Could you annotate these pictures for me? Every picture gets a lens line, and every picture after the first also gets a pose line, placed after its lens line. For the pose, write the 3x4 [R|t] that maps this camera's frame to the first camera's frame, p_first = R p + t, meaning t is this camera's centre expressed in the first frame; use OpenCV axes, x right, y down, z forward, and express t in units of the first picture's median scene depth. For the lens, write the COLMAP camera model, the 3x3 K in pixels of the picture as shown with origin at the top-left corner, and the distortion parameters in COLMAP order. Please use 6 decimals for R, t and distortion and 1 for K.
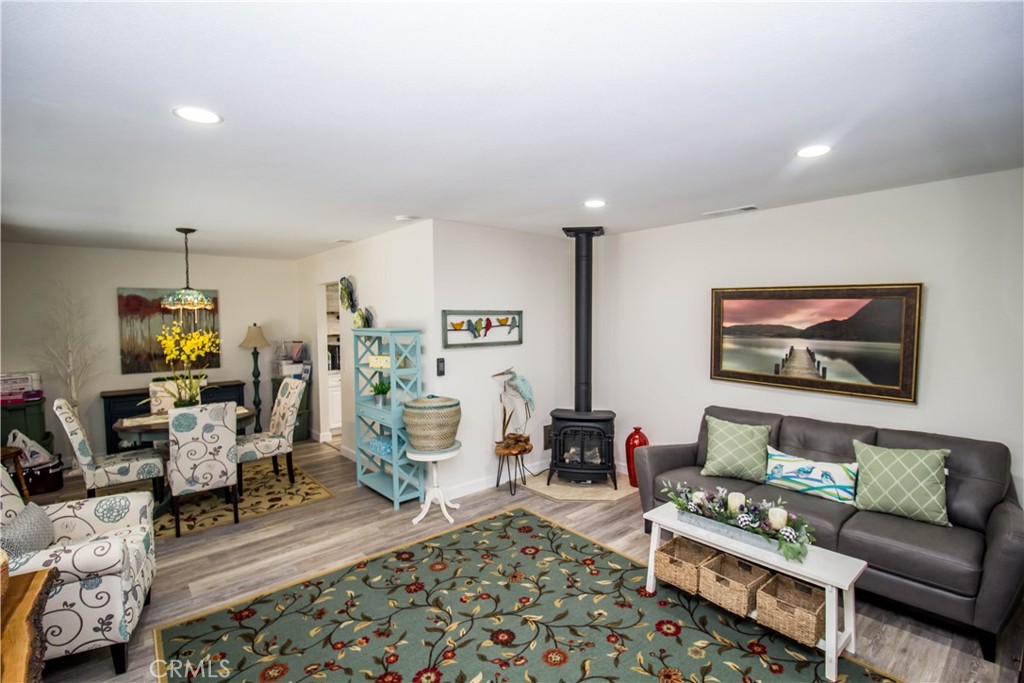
lens RADIAL K [[475.0, 0, 517.7], [0, 475.0, 356.1], [0, 0, 1]] dist [-0.016021, -0.004956]
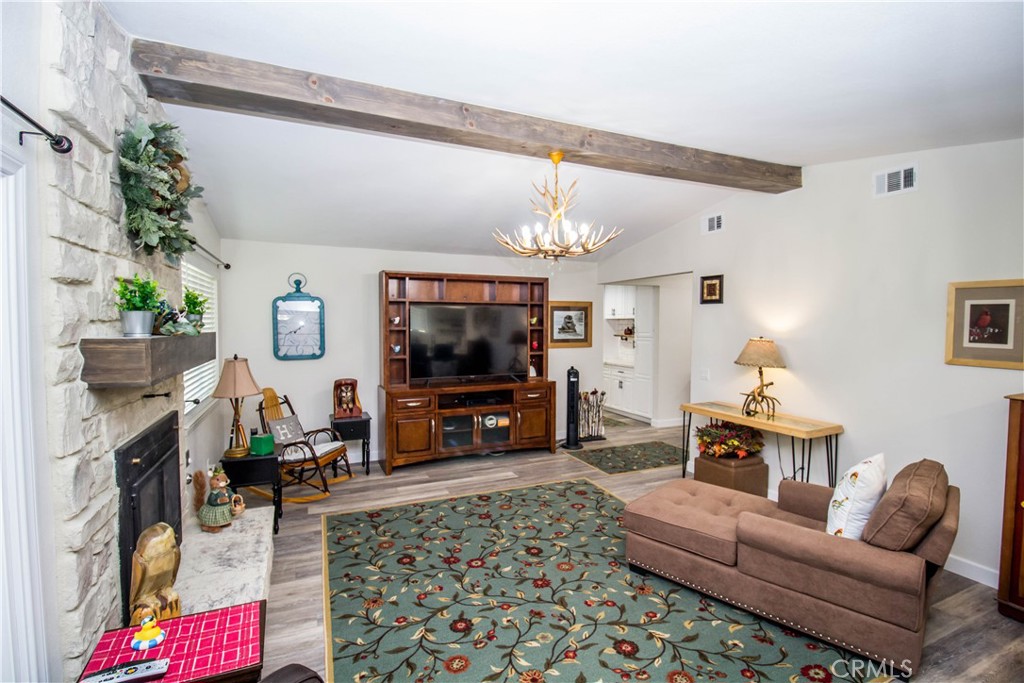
lens RADIAL K [[475.0, 0, 511.7], [0, 475.0, 341.8], [0, 0, 1]] dist [-0.016021, -0.004956]
pose [[0.953174, 0.020955, -0.301695, 0.024125], [-0.032790, 0.998876, -0.034219, 0.002302], [0.300639, 0.042509, 0.952790, -0.028923]]
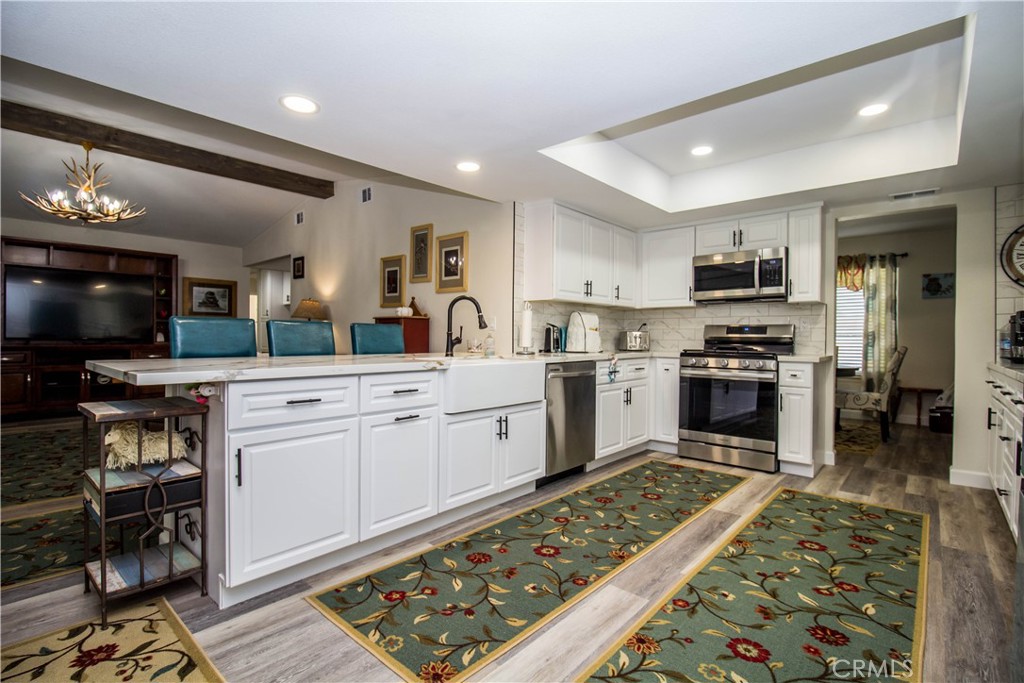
lens RADIAL K [[475.0, 0, 515.7], [0, 475.0, 339.7], [0, 0, 1]] dist [-0.016021, -0.004956]
pose [[0.991545, 0.018047, 0.128501, 0.104042], [-0.008201, 0.997017, -0.076748, 0.022951], [-0.129502, 0.075045, 0.988735, -0.073026]]
